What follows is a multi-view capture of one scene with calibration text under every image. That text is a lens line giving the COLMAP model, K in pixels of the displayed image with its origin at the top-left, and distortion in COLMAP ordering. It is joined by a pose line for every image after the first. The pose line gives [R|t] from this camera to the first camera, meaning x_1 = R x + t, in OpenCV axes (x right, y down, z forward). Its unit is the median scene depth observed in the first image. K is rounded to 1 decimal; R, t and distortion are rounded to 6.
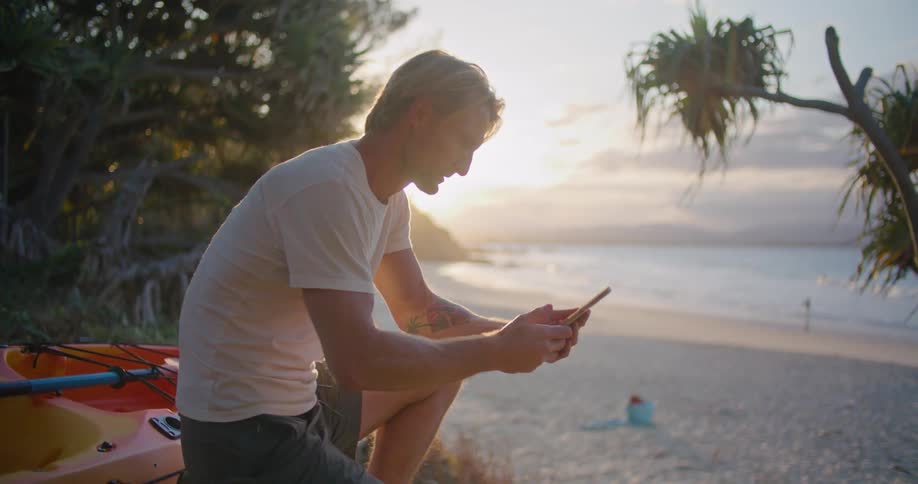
lens RADIAL K [[931.9, 0, 472.6], [0, 931.9, 236.2], [0, 0, 1]] dist [-0.069089, 0.000000]
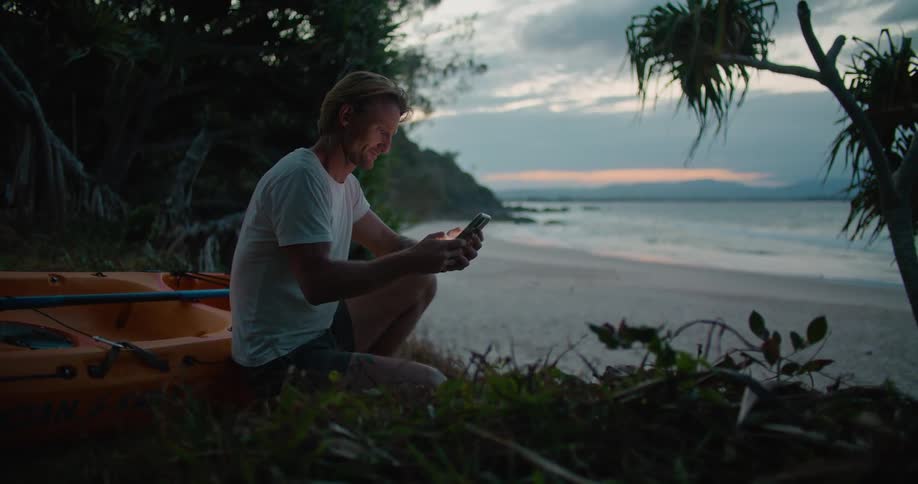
lens RADIAL K [[931.9, 0, 466.3], [0, 931.9, 239.6], [0, 0, 1]] dist [-0.069089, 0.000000]
pose [[0.998316, -0.012673, -0.056612, 0.032928], [0.015353, 0.998769, 0.047159, 0.002158], [0.055945, -0.047948, 0.997282, -0.125980]]
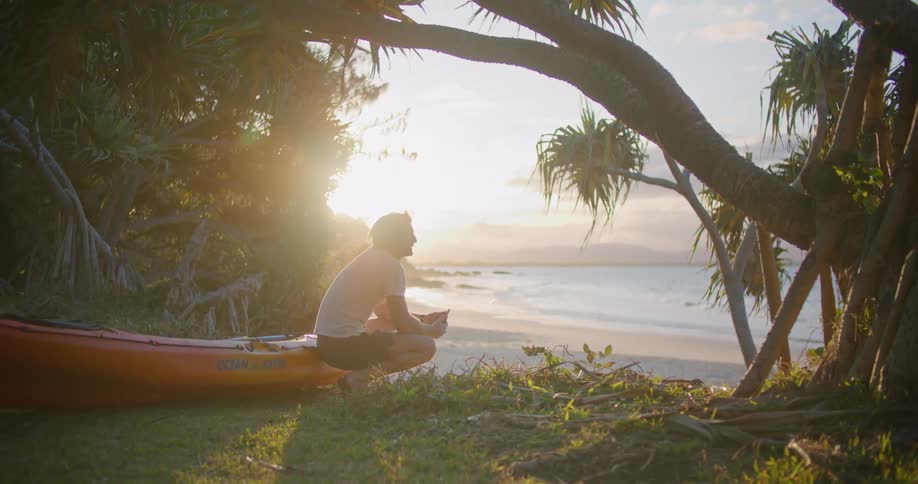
lens RADIAL K [[931.9, 0, 461.4], [0, 931.9, 238.7], [0, 0, 1]] dist [-0.069089, 0.000000]
pose [[0.999398, -0.009028, 0.033489, -0.001516], [0.009696, 0.999756, -0.019865, -0.020336], [-0.033301, 0.020178, 0.999242, -0.432636]]
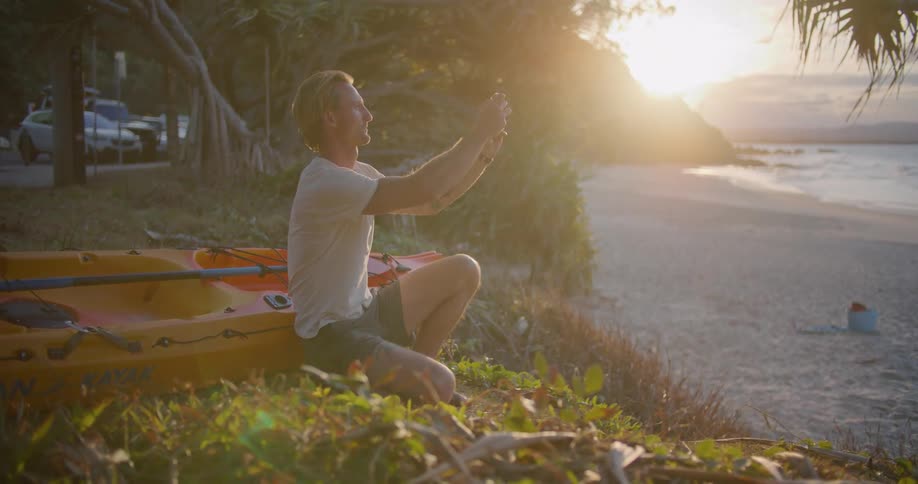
lens RADIAL K [[931.9, 0, 466.9], [0, 931.9, 247.2], [0, 0, 1]] dist [-0.069089, 0.000000]
pose [[0.954803, 0.021840, -0.296435, 0.131251], [0.013554, 0.993061, 0.116820, -0.017638], [0.296929, -0.115558, 0.947882, -0.108082]]
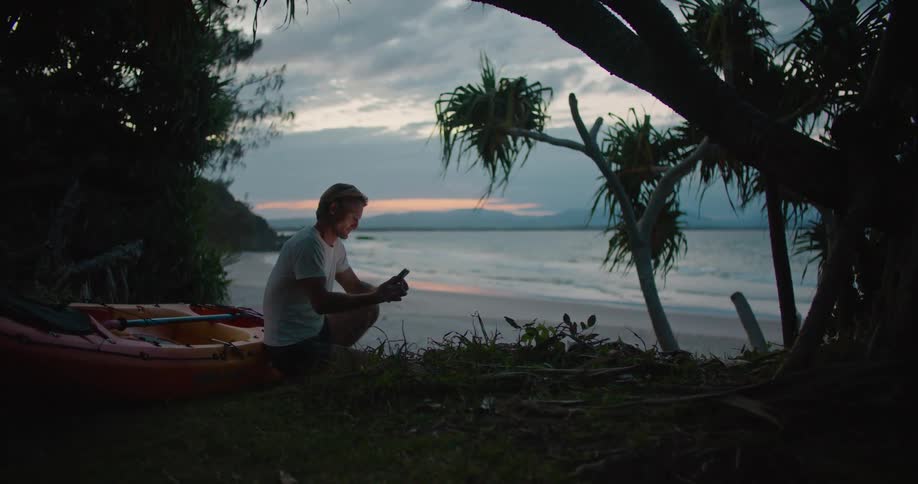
lens RADIAL K [[931.9, 0, 464.3], [0, 931.9, 239.1], [0, 0, 1]] dist [-0.069089, 0.000000]
pose [[0.983034, -0.016748, 0.182658, -0.049245], [0.013380, 0.999717, 0.019656, -0.019025], [-0.182936, -0.016878, 0.982980, -0.367597]]
